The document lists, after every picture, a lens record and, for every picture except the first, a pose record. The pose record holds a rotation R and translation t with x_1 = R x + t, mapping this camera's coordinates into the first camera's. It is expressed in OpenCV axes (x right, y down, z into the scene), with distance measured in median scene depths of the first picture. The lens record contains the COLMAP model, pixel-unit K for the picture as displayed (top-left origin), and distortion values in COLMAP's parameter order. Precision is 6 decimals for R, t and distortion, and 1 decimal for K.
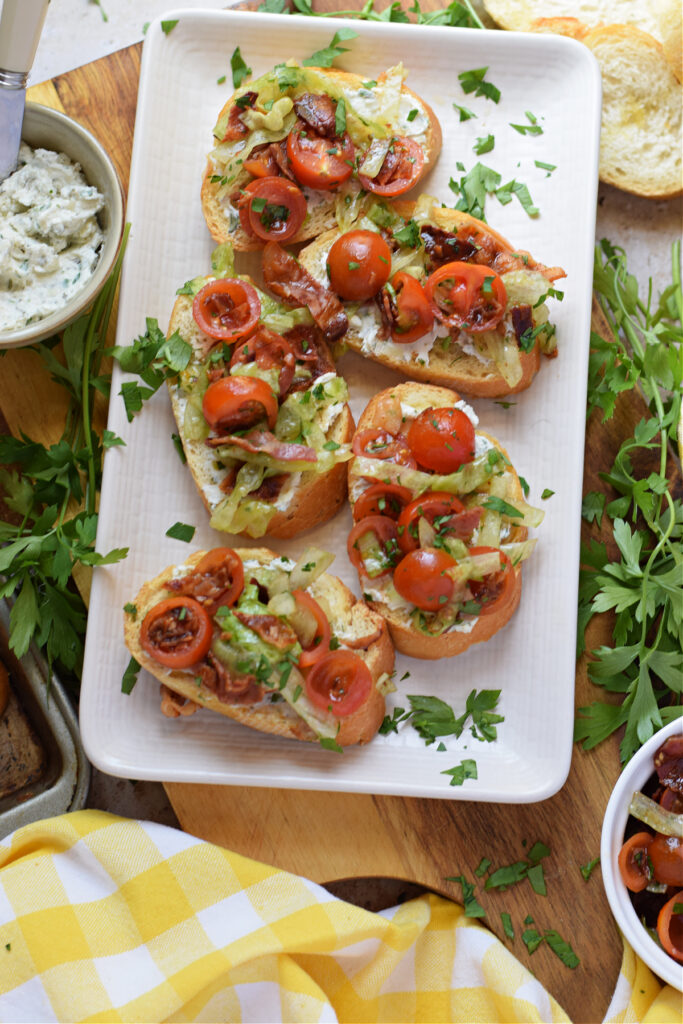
lens RADIAL K [[2451.8, 0, 367.9], [0, 2451.8, 528.6], [0, 0, 1]] dist [-0.121867, 0.028723]
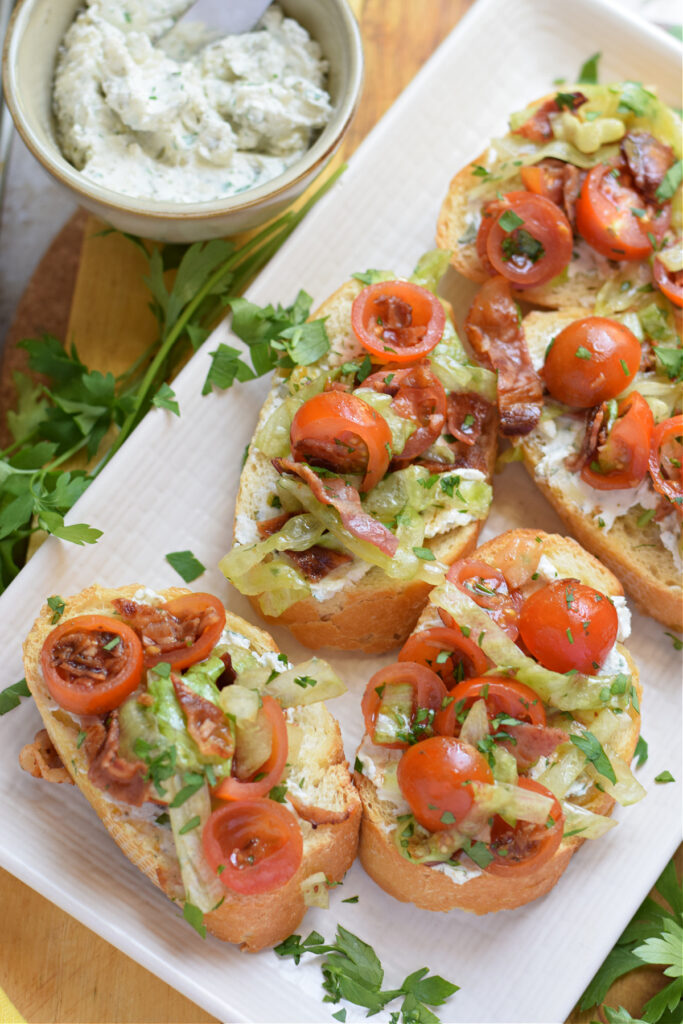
lens RADIAL K [[2451.8, 0, 367.9], [0, 2451.8, 528.6], [0, 0, 1]] dist [-0.121867, 0.028723]
pose [[0.856597, 0.489301, -0.163786, 0.080970], [-0.509477, 0.852309, -0.118331, 0.050429], [0.081696, 0.184807, 0.979373, 0.313015]]
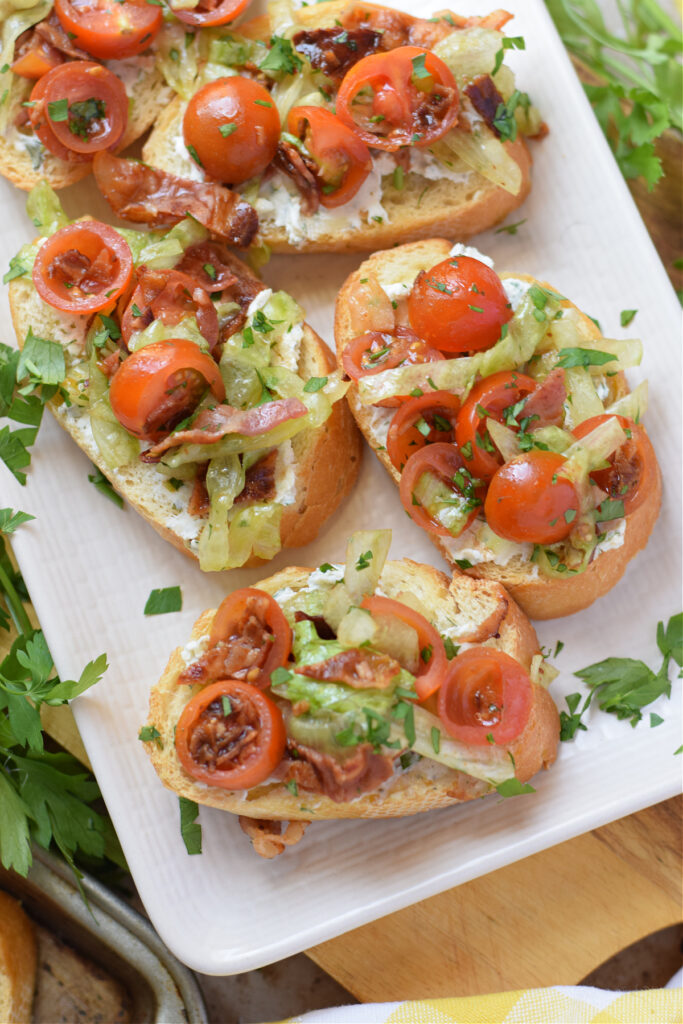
lens RADIAL K [[2451.8, 0, 367.9], [0, 2451.8, 528.6], [0, 0, 1]] dist [-0.121867, 0.028723]
pose [[0.900216, -0.431714, 0.056868, -0.056182], [0.432598, 0.901580, -0.003641, 0.010331], [-0.049699, 0.027879, 0.998375, 0.331496]]
